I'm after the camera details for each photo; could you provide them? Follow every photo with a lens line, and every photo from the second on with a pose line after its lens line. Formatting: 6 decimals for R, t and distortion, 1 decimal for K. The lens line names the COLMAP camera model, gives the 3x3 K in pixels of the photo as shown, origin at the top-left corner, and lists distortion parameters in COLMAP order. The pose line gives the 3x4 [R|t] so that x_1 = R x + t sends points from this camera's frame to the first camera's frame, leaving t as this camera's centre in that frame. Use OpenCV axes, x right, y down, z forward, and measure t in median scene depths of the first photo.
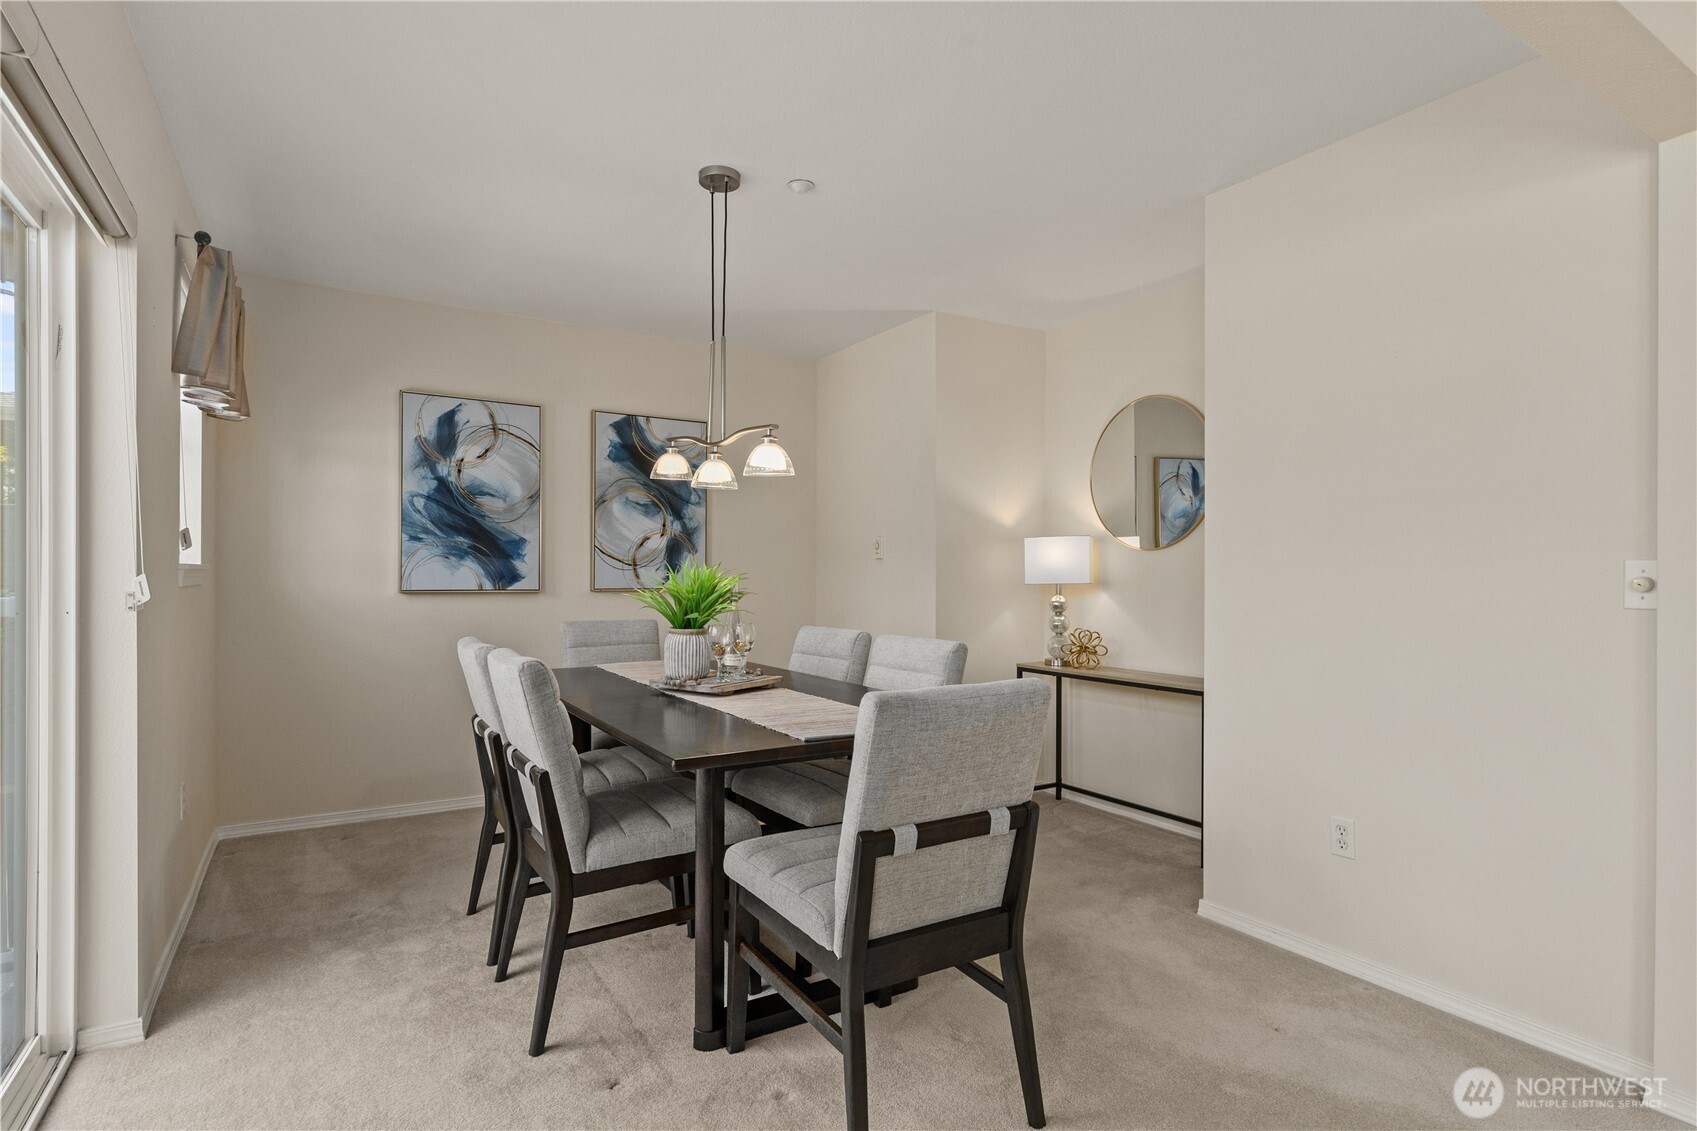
lens RADIAL K [[867.0, 0, 839.6], [0, 867.0, 573.8], [0, 0, 1]] dist [0.006019, 0.000740]
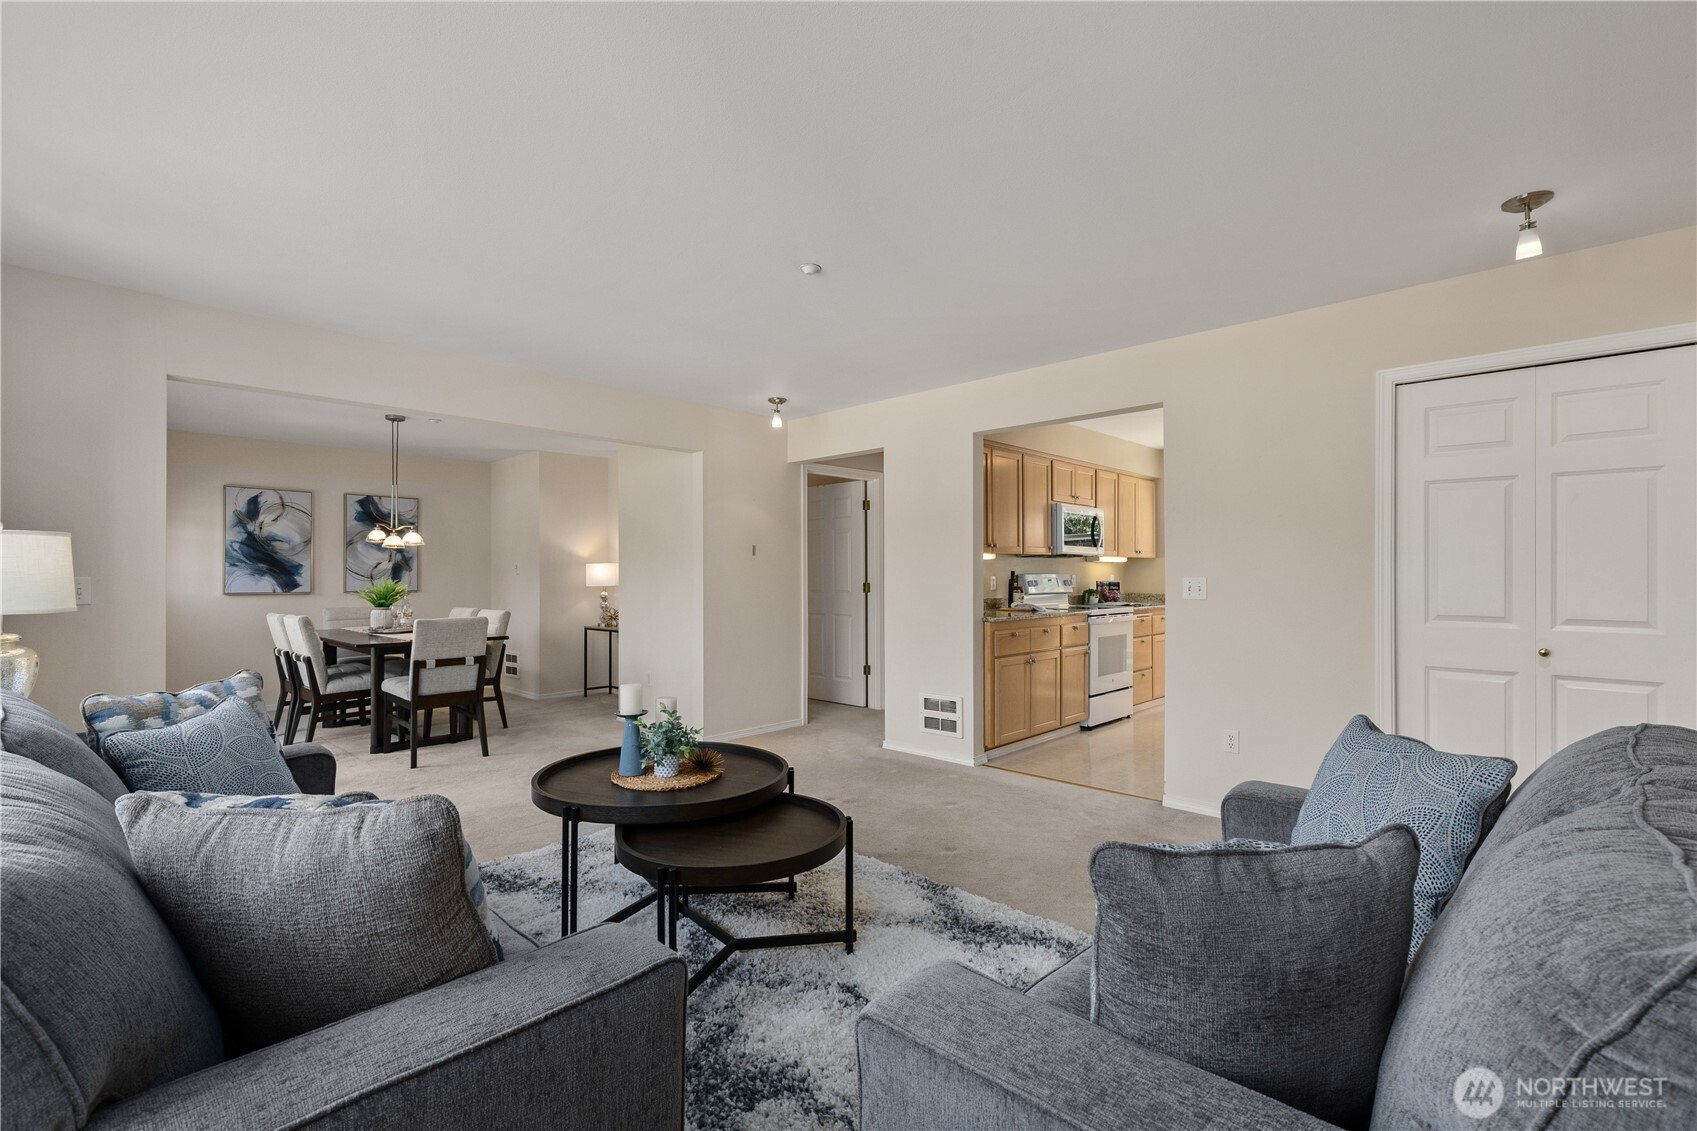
lens RADIAL K [[764.4, 0, 843.4], [0, 764.4, 569.0], [0, 0, 1]] dist [0.008262, -0.000948]
pose [[0.965689, -0.004152, 0.259668, 0.328690], [0.006491, 0.999946, -0.008149, -0.010265], [-0.259620, 0.009555, 0.965664, -0.883251]]
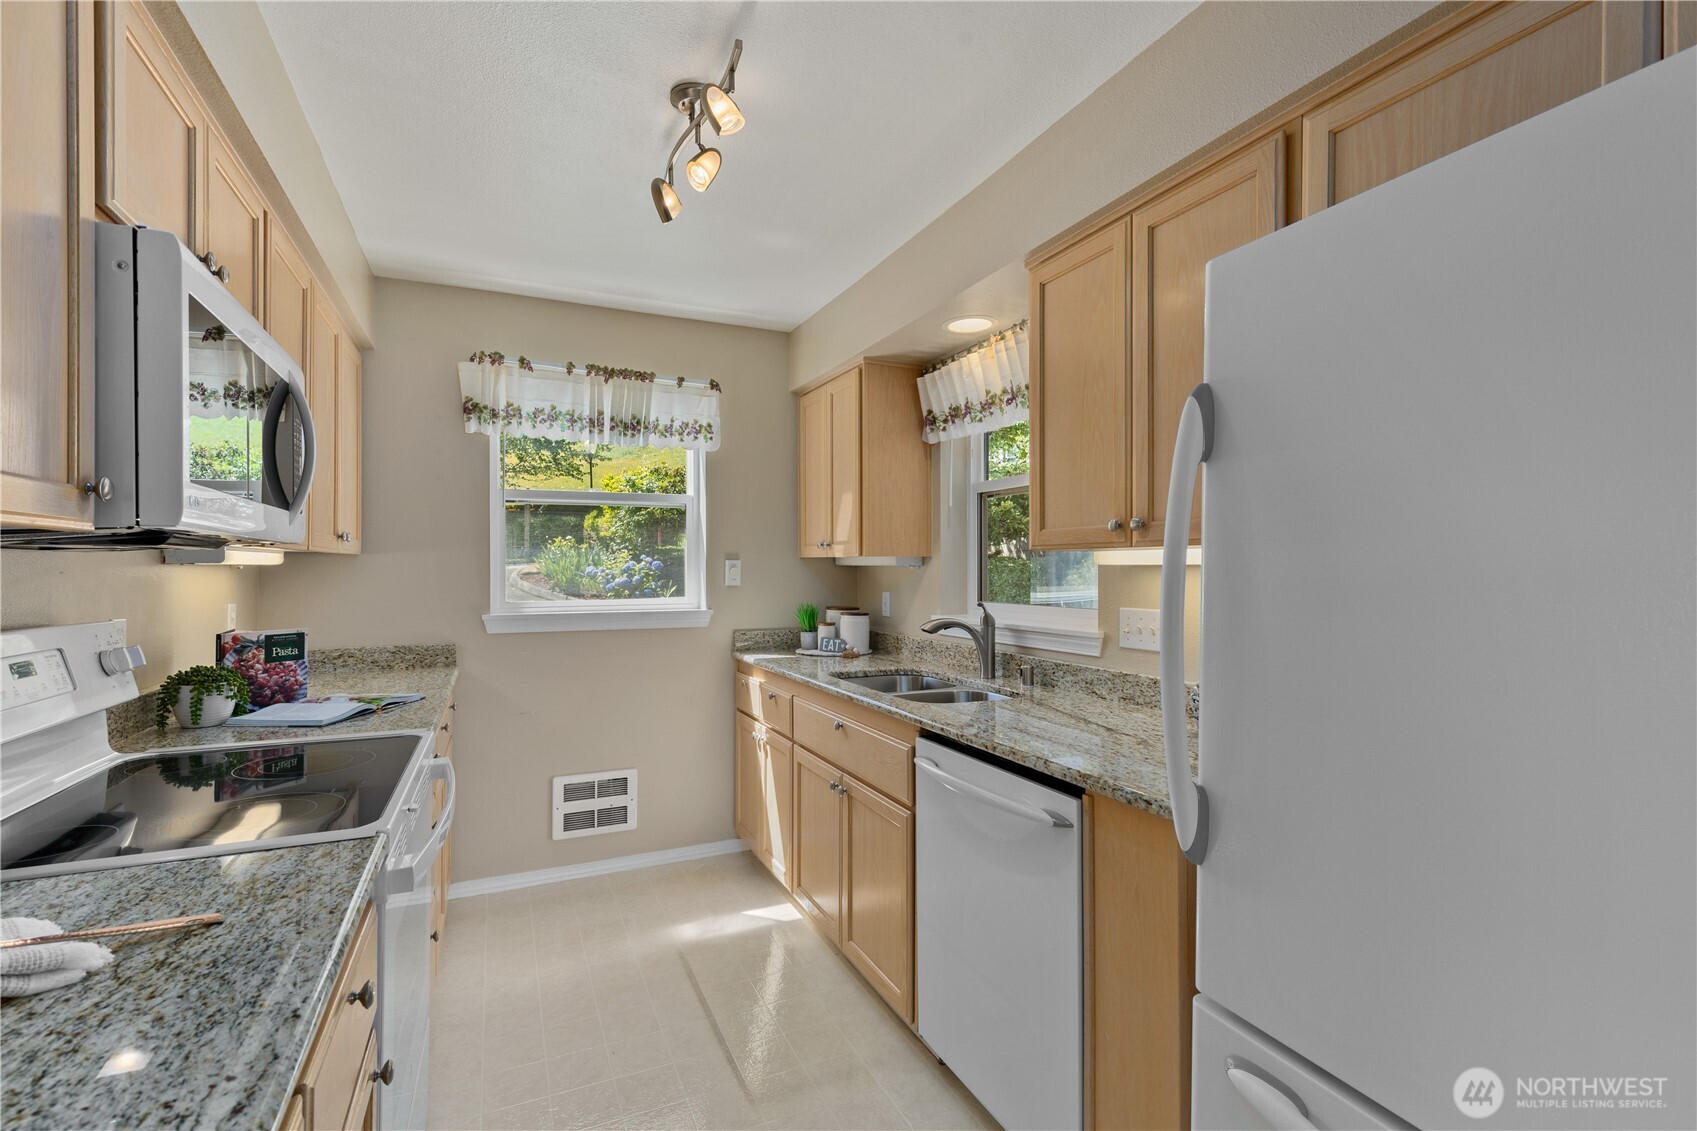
lens RADIAL K [[764.4, 0, 840.2], [0, 764.4, 562.1], [0, 0, 1]] dist [0.008262, -0.000948]
pose [[0.127439, 0.003475, 0.991840, 0.873246], [0.003644, 0.999985, -0.003972, -0.035565], [-0.991840, 0.004121, 0.127425, 0.143184]]
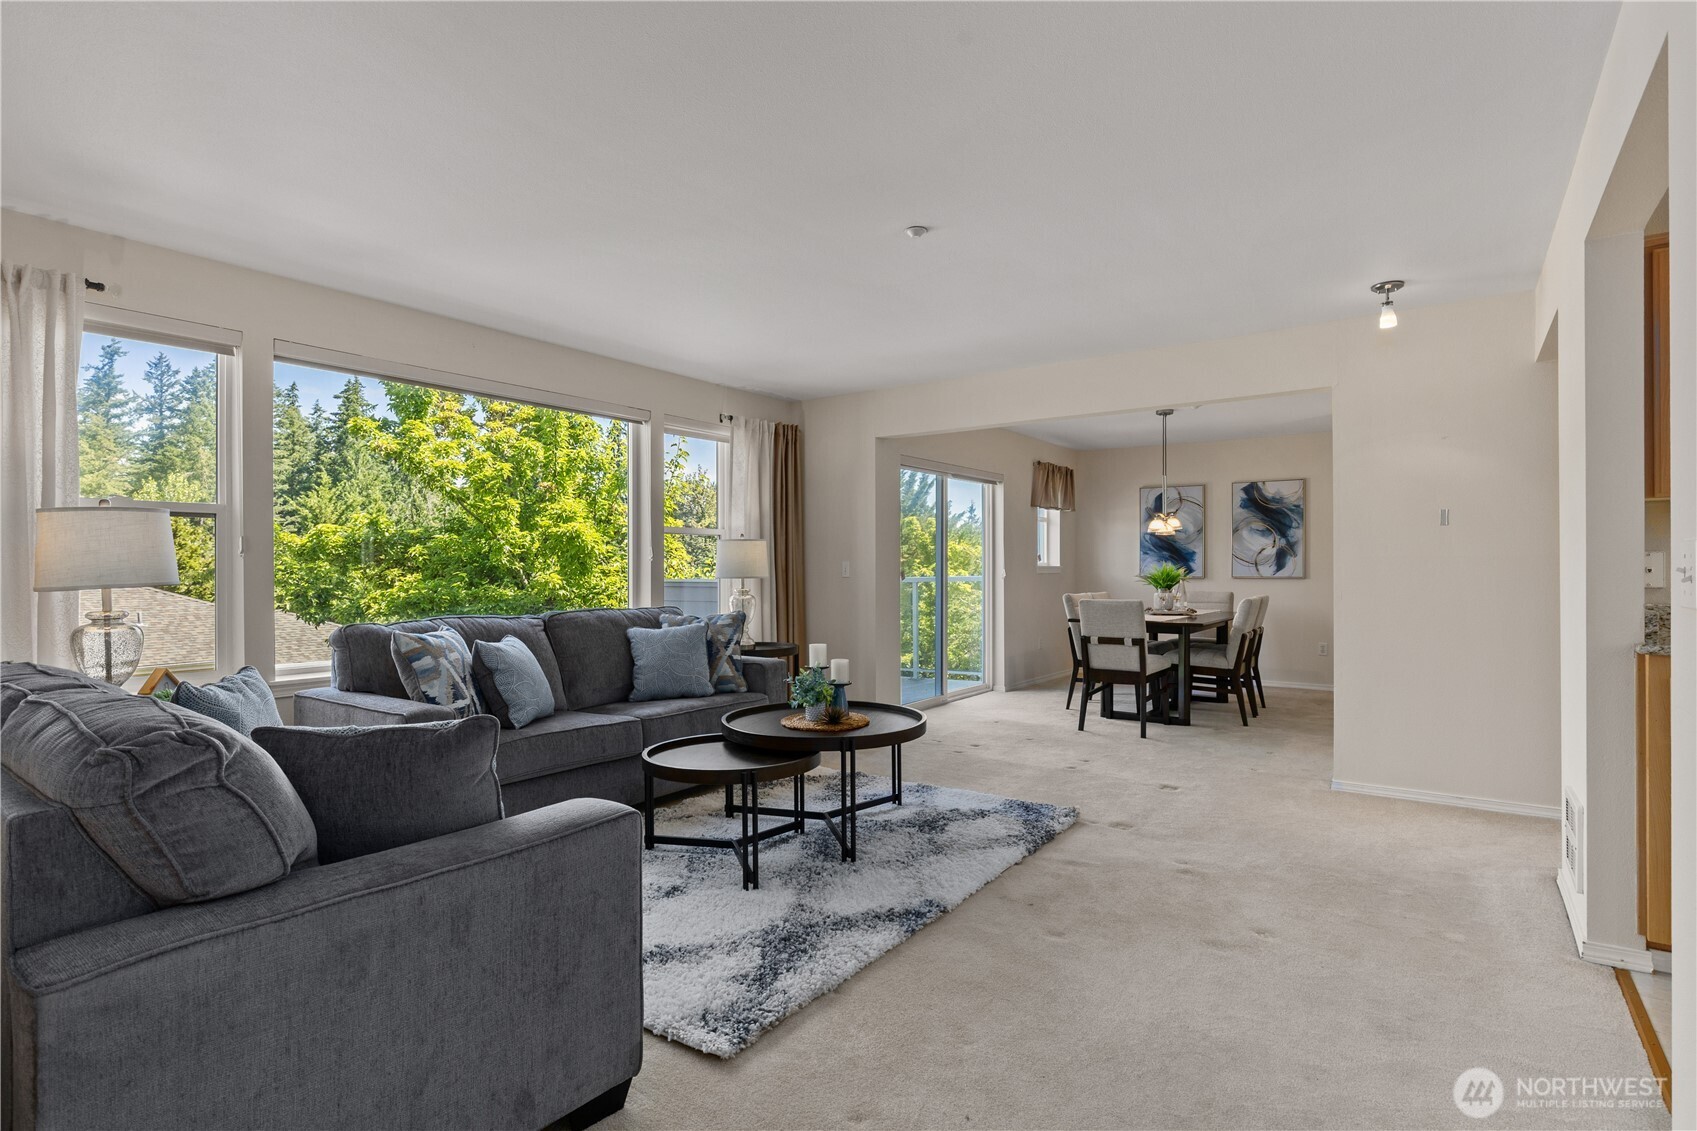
lens RADIAL K [[841.3, 0, 844.7], [0, 841.3, 566.8], [0, 0, 1]] dist [0.001677, -0.000752]
pose [[0.391603, -0.006792, -0.920109, 1.148961], [0.002907, 0.999977, -0.006144, 0.004900], [0.920130, -0.000268, 0.391614, -0.536167]]
